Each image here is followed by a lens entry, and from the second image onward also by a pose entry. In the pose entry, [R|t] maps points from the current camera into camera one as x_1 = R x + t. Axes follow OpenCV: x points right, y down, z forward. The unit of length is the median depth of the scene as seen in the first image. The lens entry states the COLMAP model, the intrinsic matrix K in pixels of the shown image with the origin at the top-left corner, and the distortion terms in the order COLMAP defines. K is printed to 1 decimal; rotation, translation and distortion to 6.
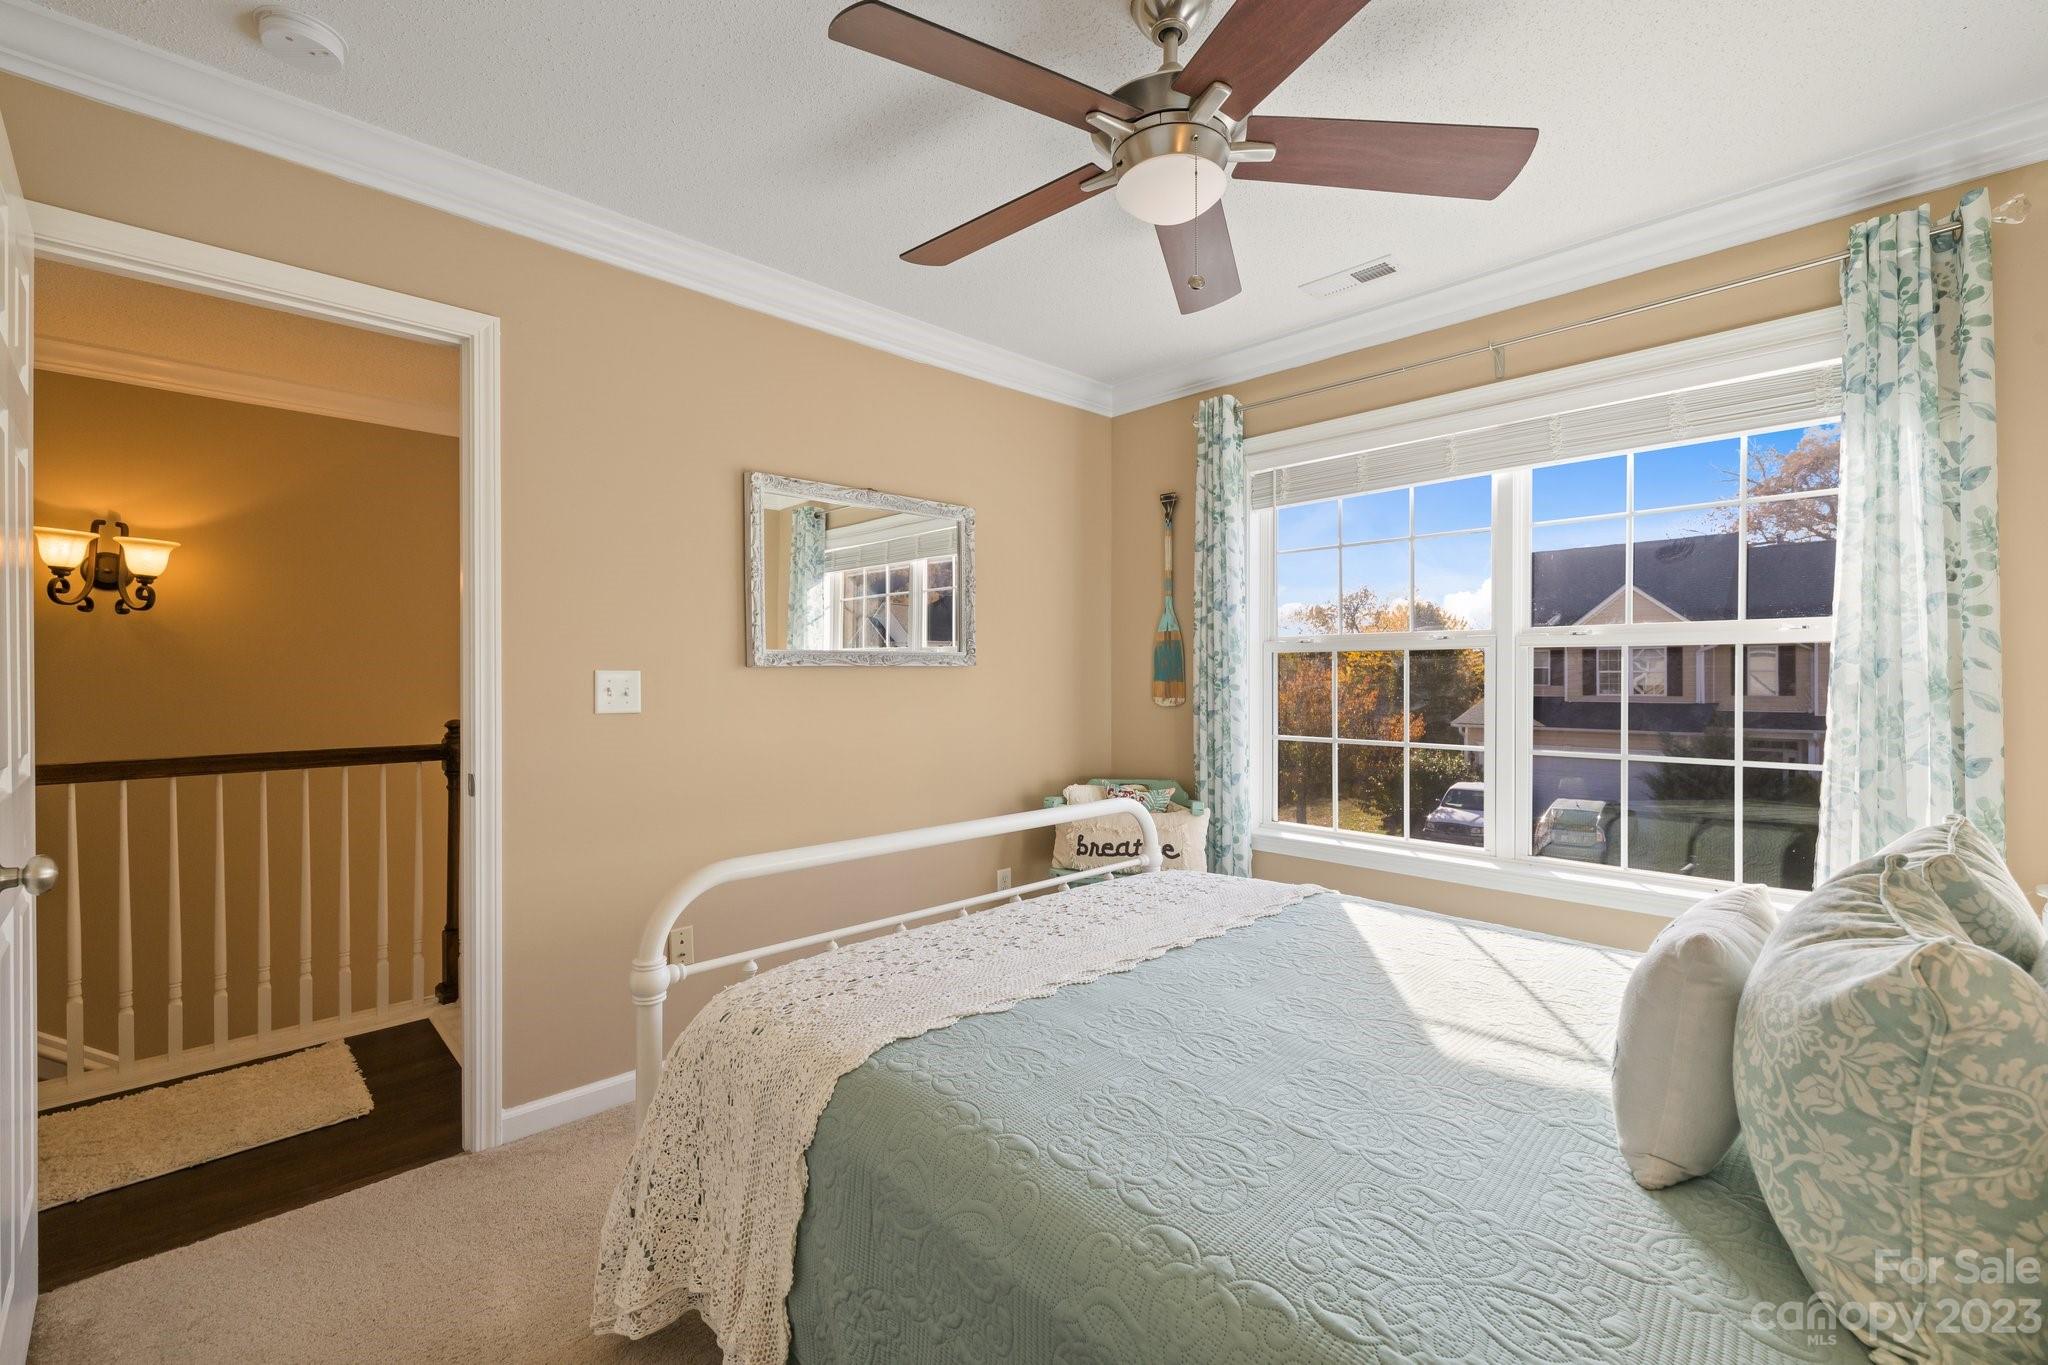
lens RADIAL K [[857.2, 0, 1034.2], [0, 857.2, 677.8], [0, 0, 1]] dist [0.000677, 0.000752]
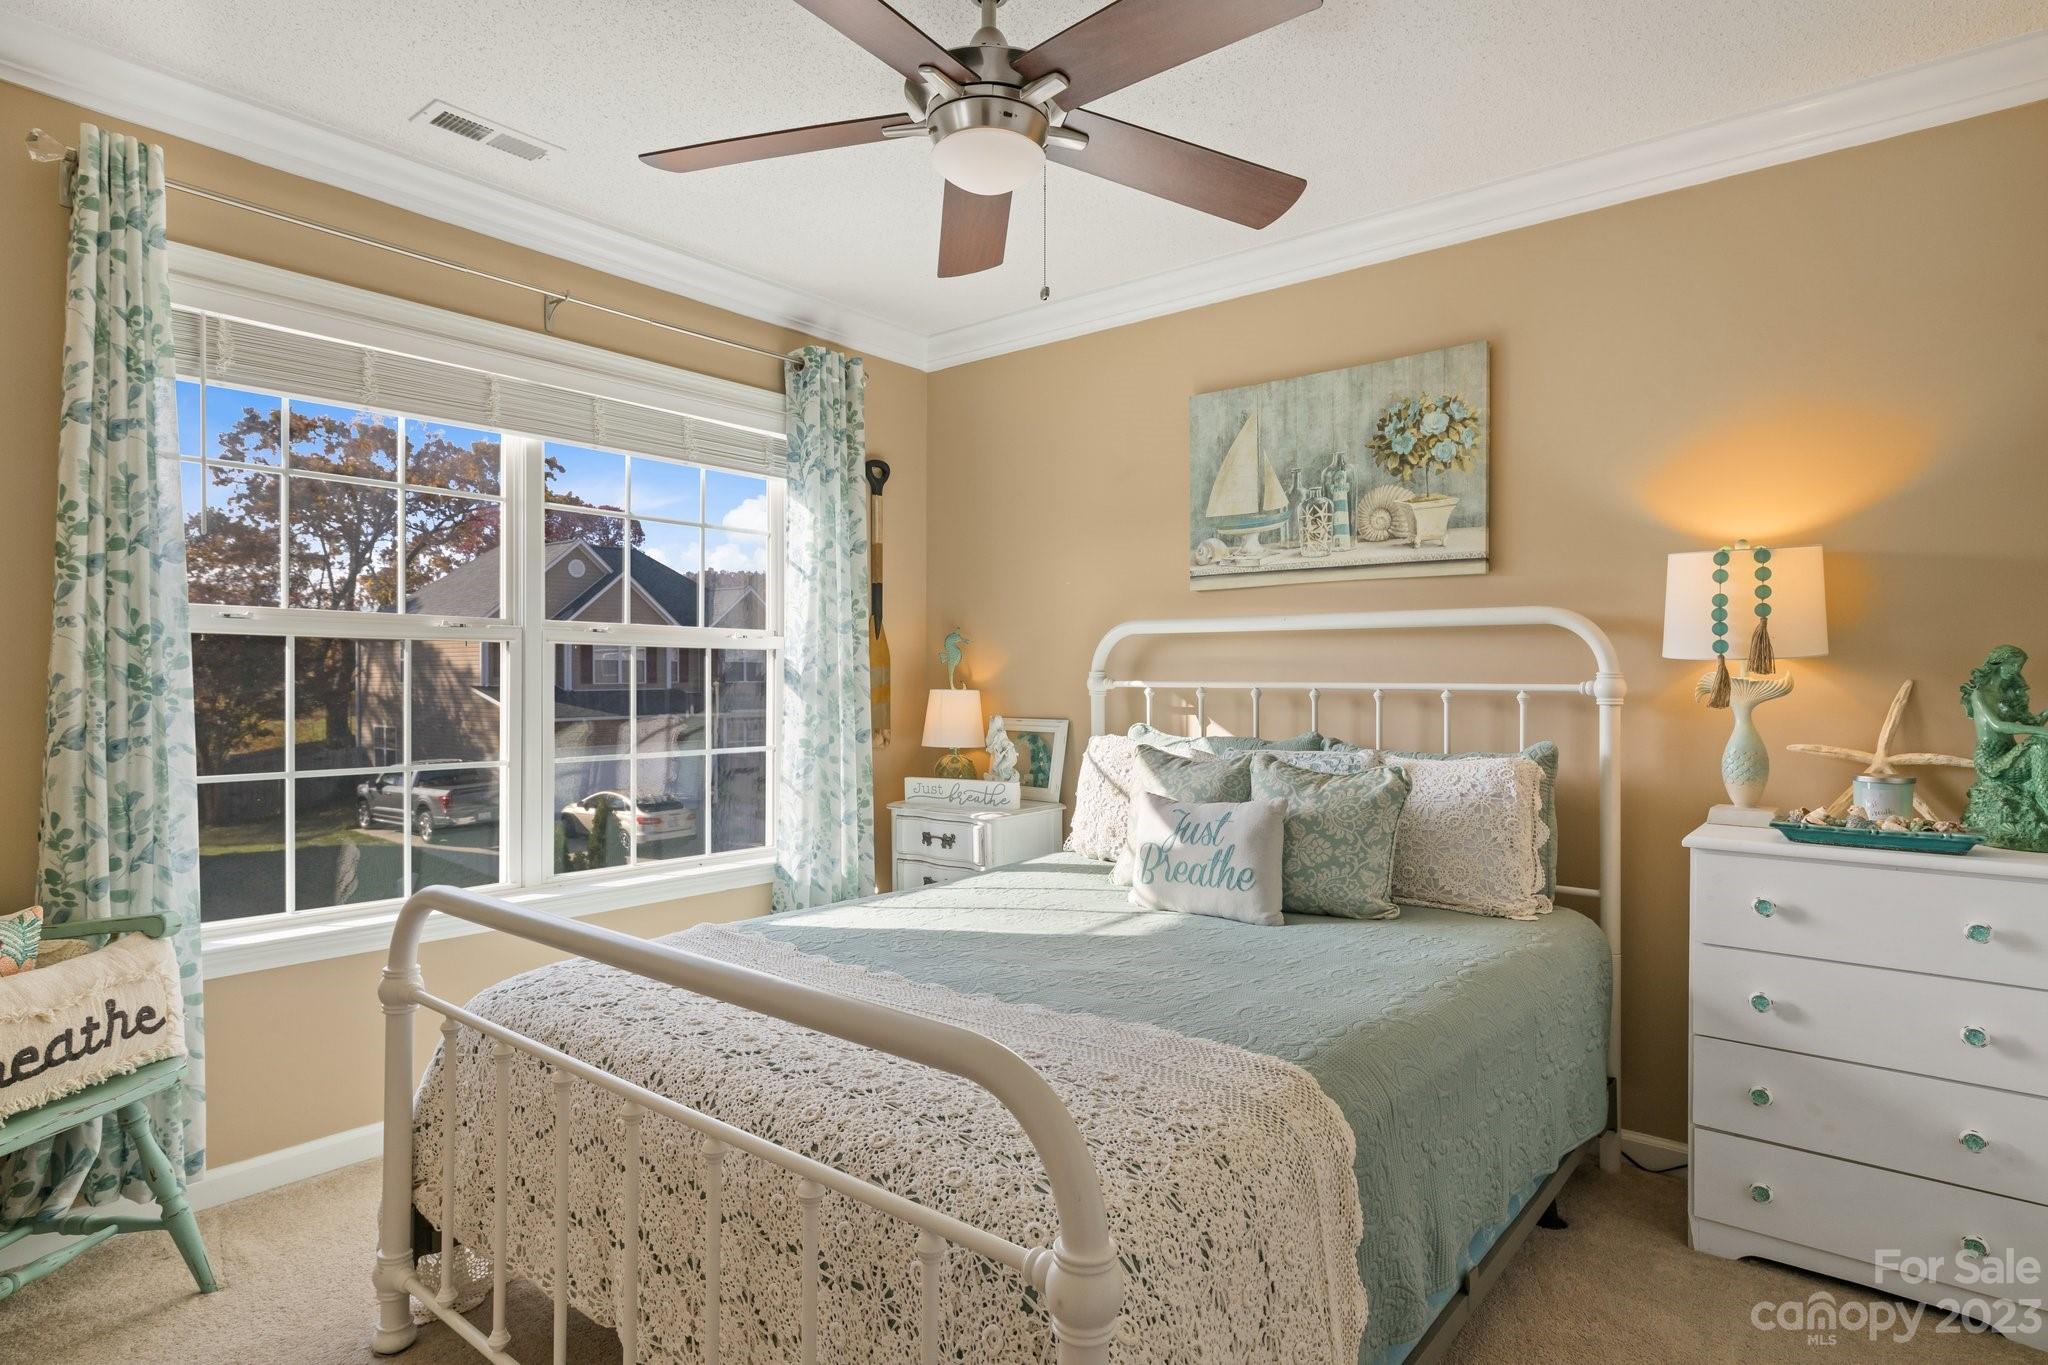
lens RADIAL K [[1115.0, 0, 1028.9], [0, 1115.0, 682.3], [0, 0, 1]] dist [0.004238, 0.000420]
pose [[-0.106543, -0.003735, 0.994301, -0.542875], [-0.003815, 0.999987, 0.003347, -0.000259], [-0.994301, -0.003437, -0.106556, 0.547674]]
